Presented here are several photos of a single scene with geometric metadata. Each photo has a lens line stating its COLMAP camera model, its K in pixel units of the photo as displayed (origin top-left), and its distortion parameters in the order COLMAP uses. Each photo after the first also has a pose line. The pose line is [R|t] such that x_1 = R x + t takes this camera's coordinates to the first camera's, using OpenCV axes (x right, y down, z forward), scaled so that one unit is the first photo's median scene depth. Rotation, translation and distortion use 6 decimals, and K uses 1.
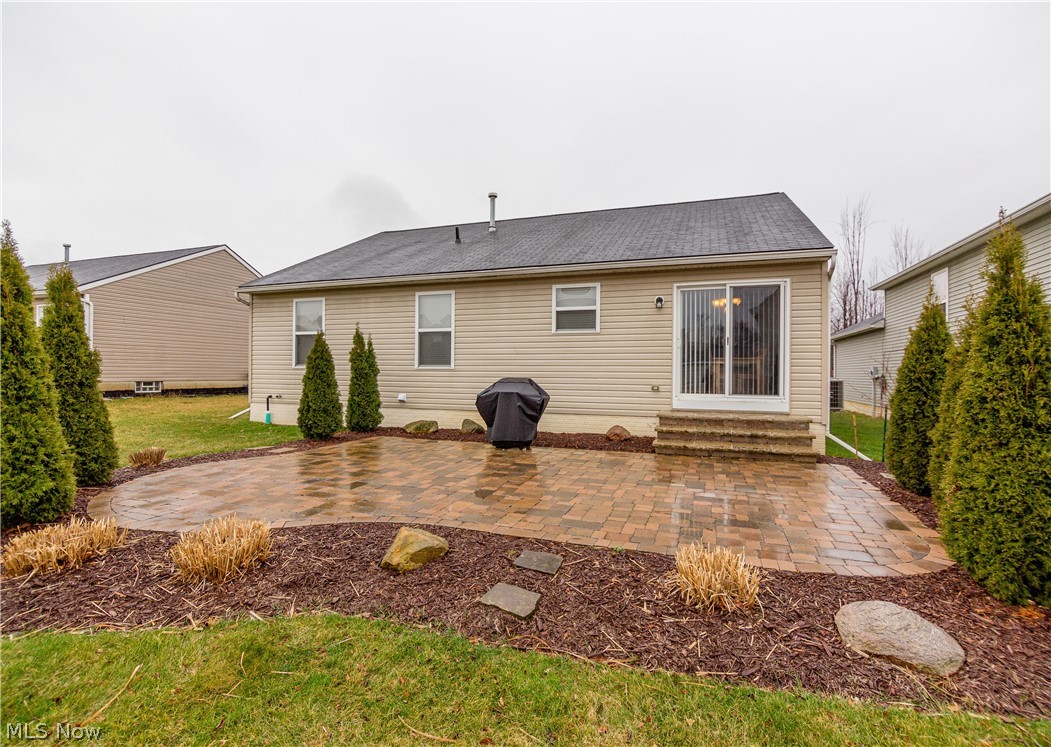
lens RADIAL K [[501.2, 0, 525.5], [0, 501.2, 373.5], [0, 0, 1]] dist [-0.001802, -0.000146]
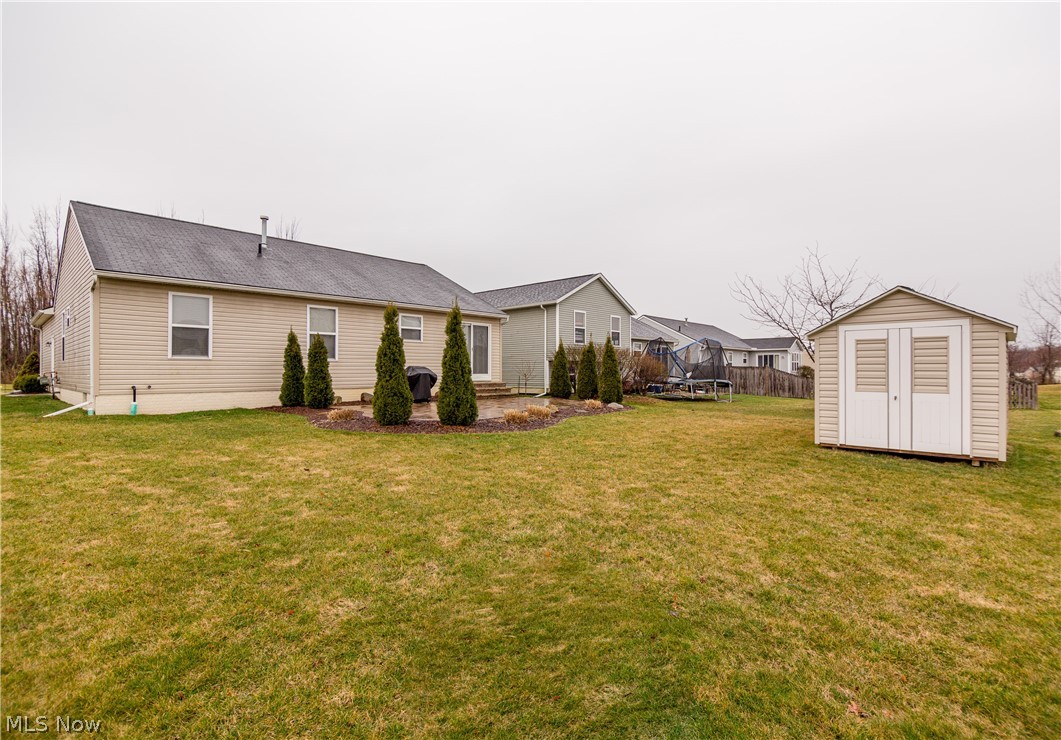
lens RADIAL K [[510.4, 0, 530.5], [0, 510.4, 370.0], [0, 0, 1]] dist [-0.010565, 0.000090]
pose [[0.398666, -0.007917, 0.917062, -1.506066], [0.002816, 0.999969, 0.007409, 0.009657], [-0.917092, -0.000371, 0.398676, -0.133781]]
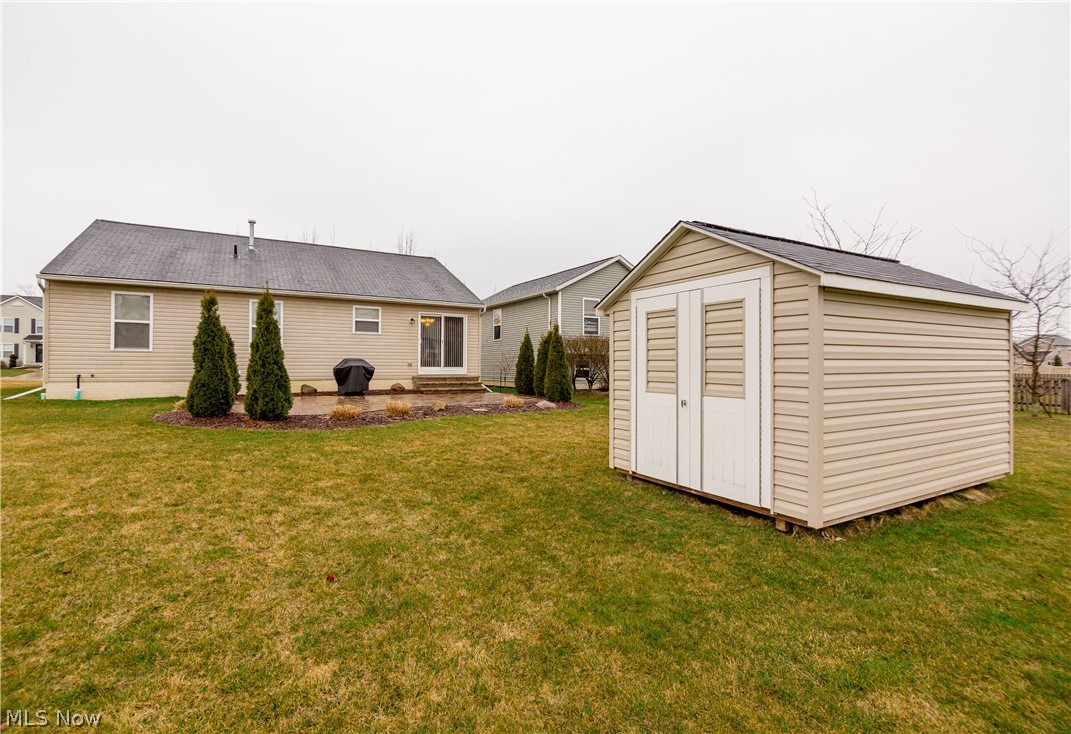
lens RADIAL K [[499.8, 0, 517.5], [0, 499.8, 365.0], [0, 0, 1]] dist [-0.011134, 0.000057]
pose [[0.664656, -0.003559, 0.747141, -0.926465], [0.000264, 0.999990, 0.004529, 0.023334], [-0.747149, -0.002813, 0.664650, -0.615450]]
